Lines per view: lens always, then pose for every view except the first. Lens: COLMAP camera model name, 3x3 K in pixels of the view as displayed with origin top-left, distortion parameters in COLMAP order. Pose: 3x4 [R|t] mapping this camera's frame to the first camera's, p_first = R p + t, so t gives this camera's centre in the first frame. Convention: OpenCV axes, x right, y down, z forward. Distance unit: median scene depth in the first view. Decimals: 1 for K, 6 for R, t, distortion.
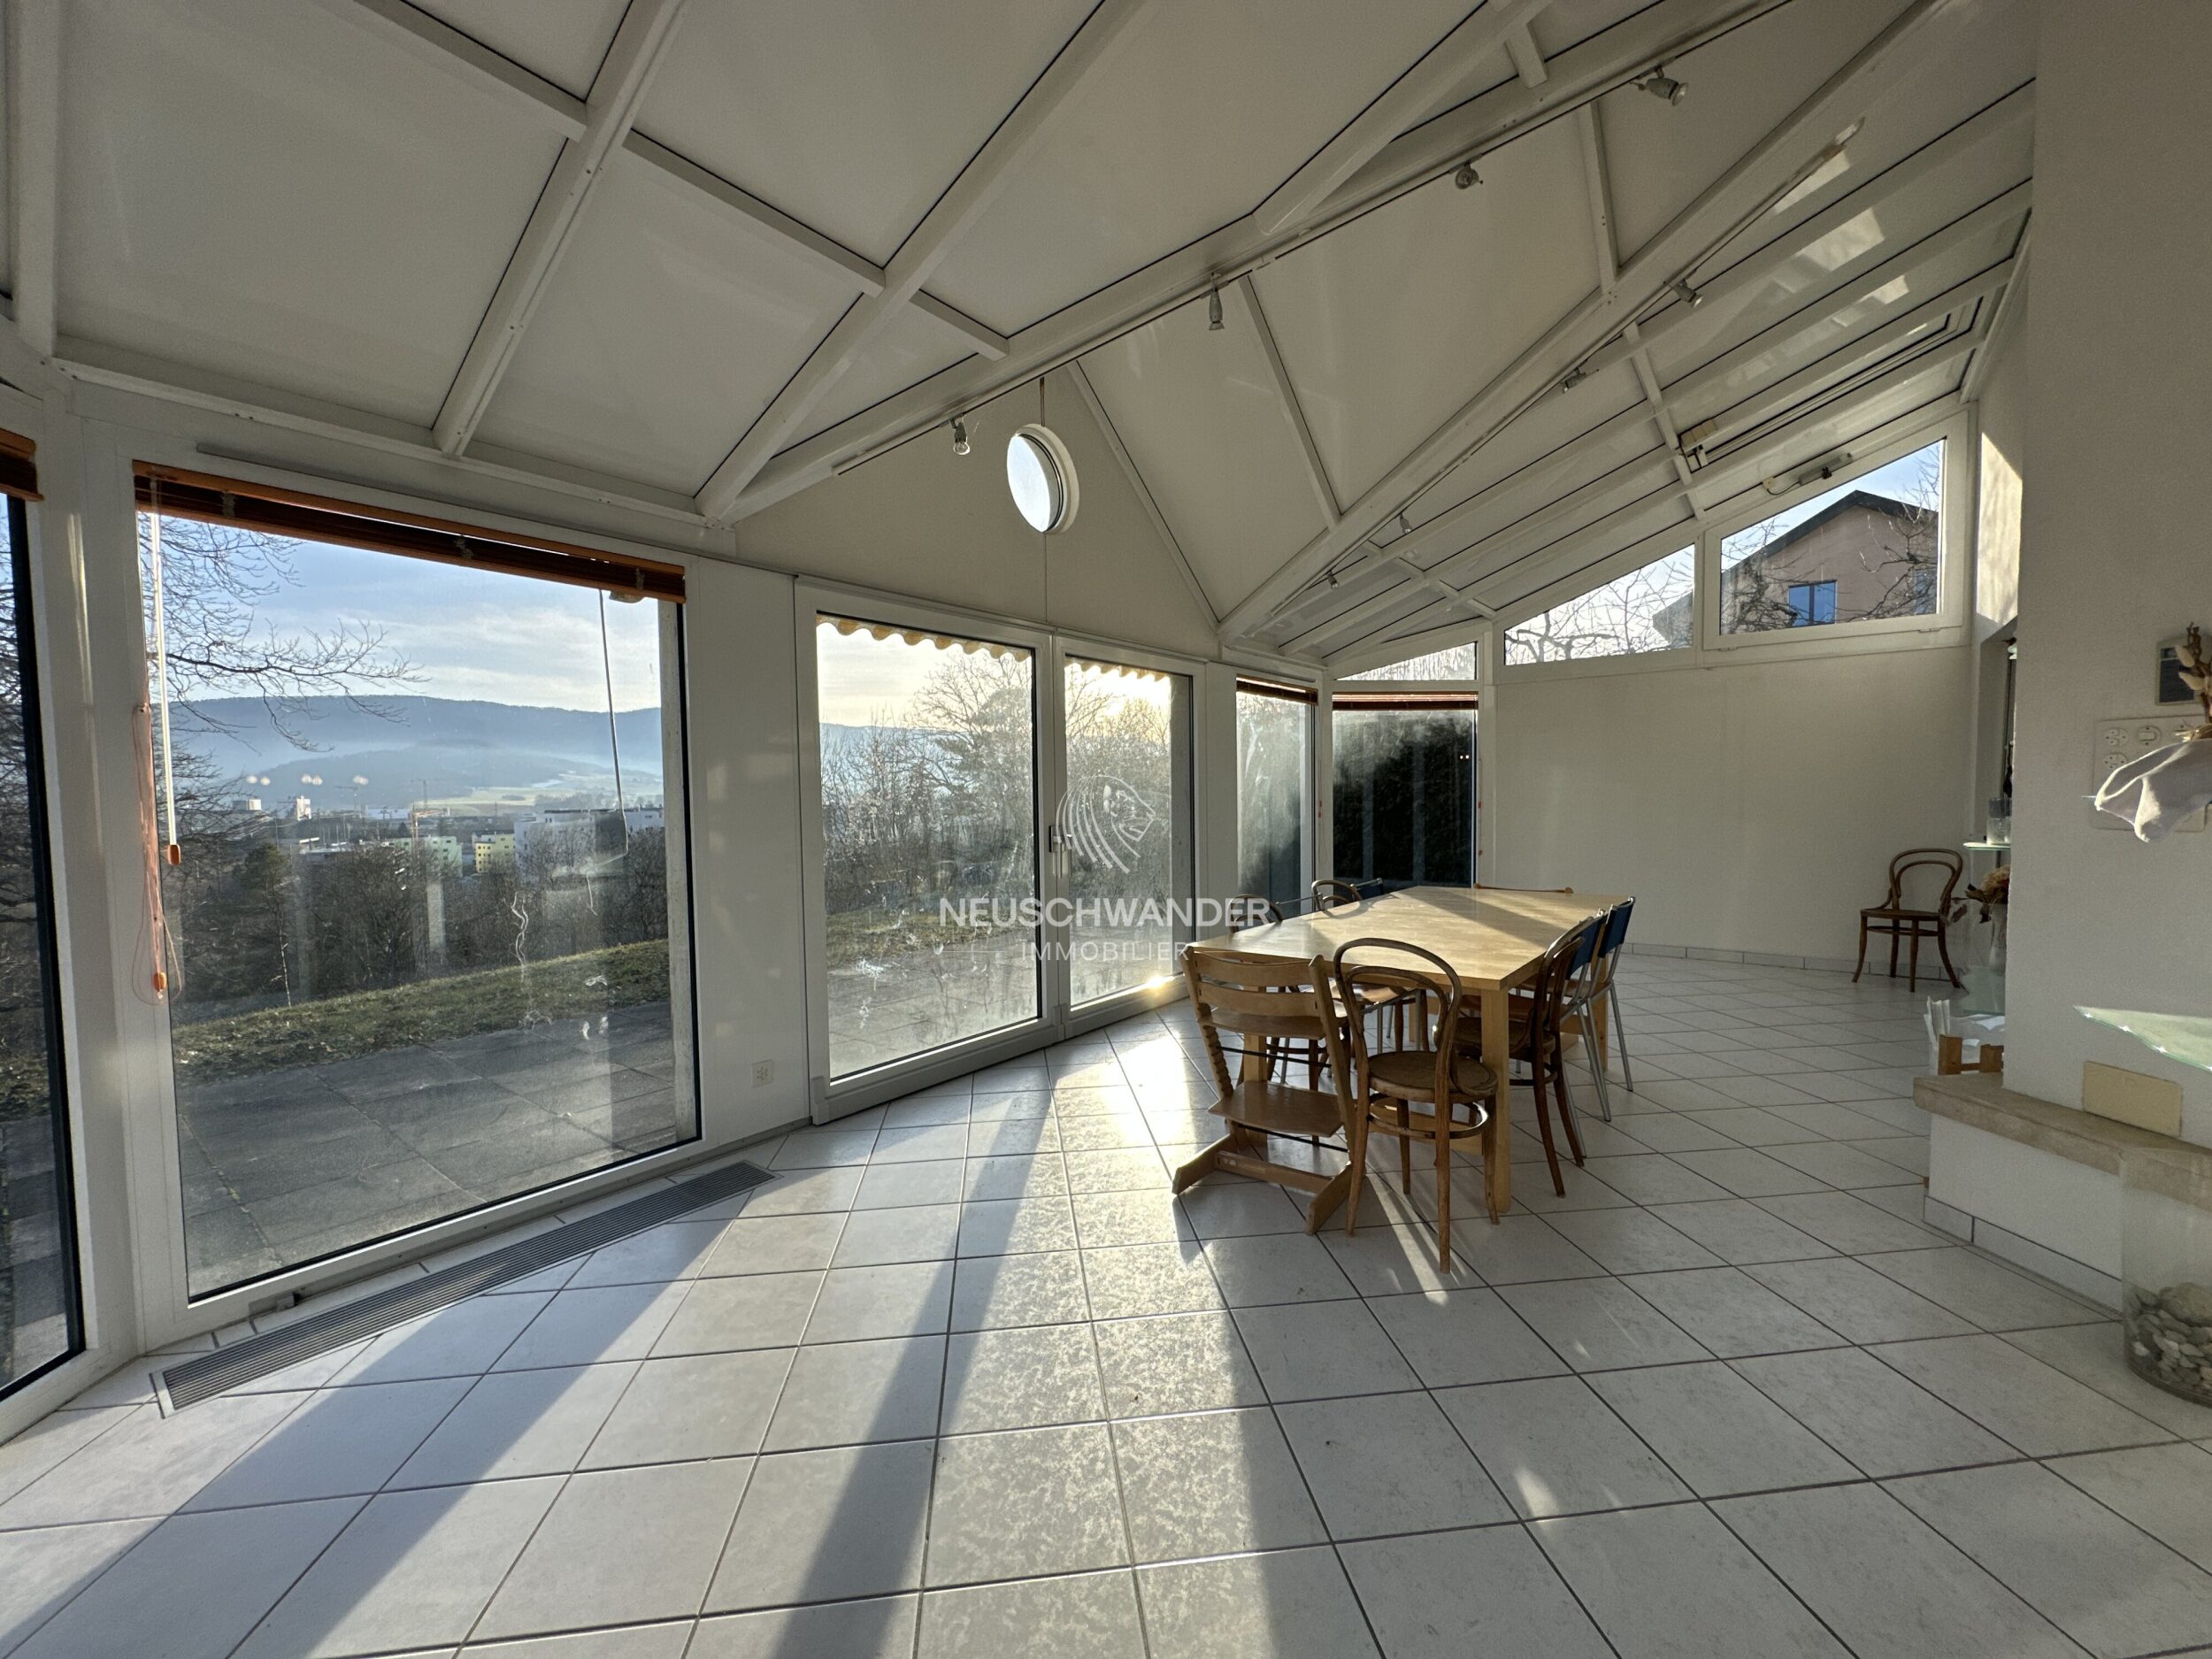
lens RADIAL K [[882.7, 0, 1106.0], [0, 882.7, 829.5], [0, 0, 1]] dist [-0.002565, -0.000692]
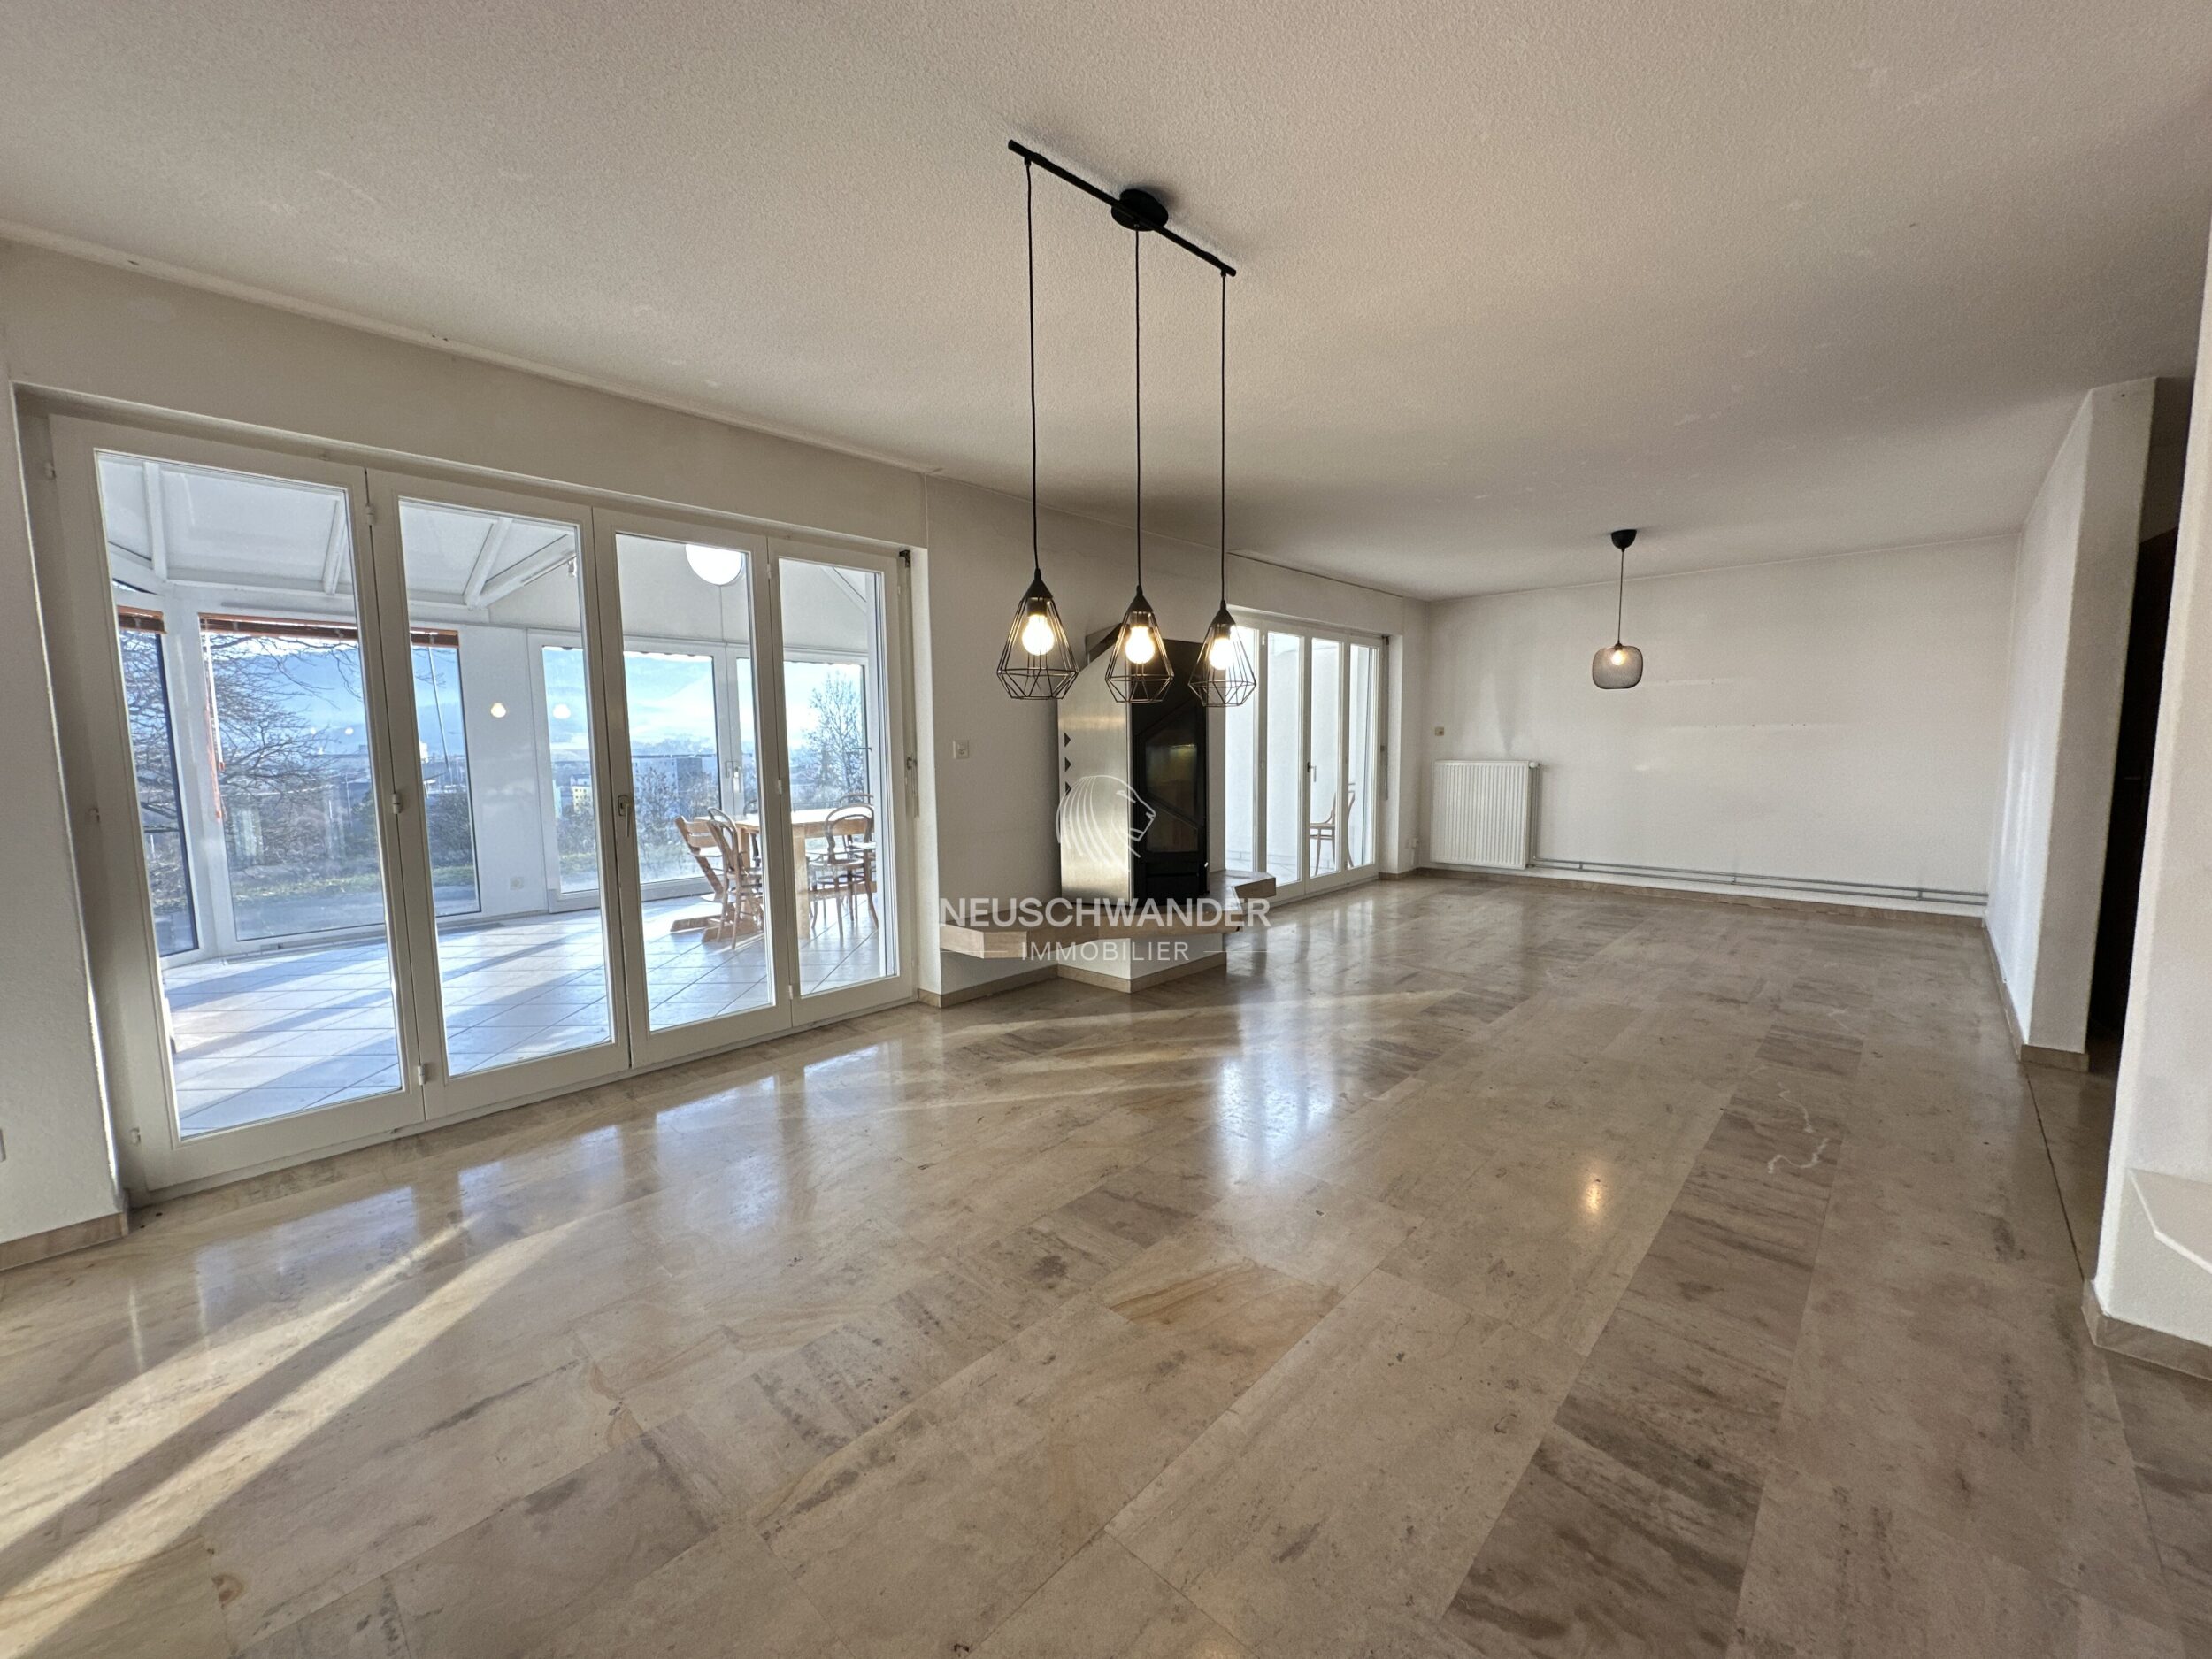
lens RADIAL K [[883.5, 0, 1106.0], [0, 883.5, 829.5], [0, 0, 1]] dist [-0.000095, 0.000106]
pose [[0.996487, 0.012261, -0.082844, 1.513684], [-0.007423, 0.998263, 0.058453, 0.040639], [0.083417, -0.057633, 0.994847, -1.192310]]
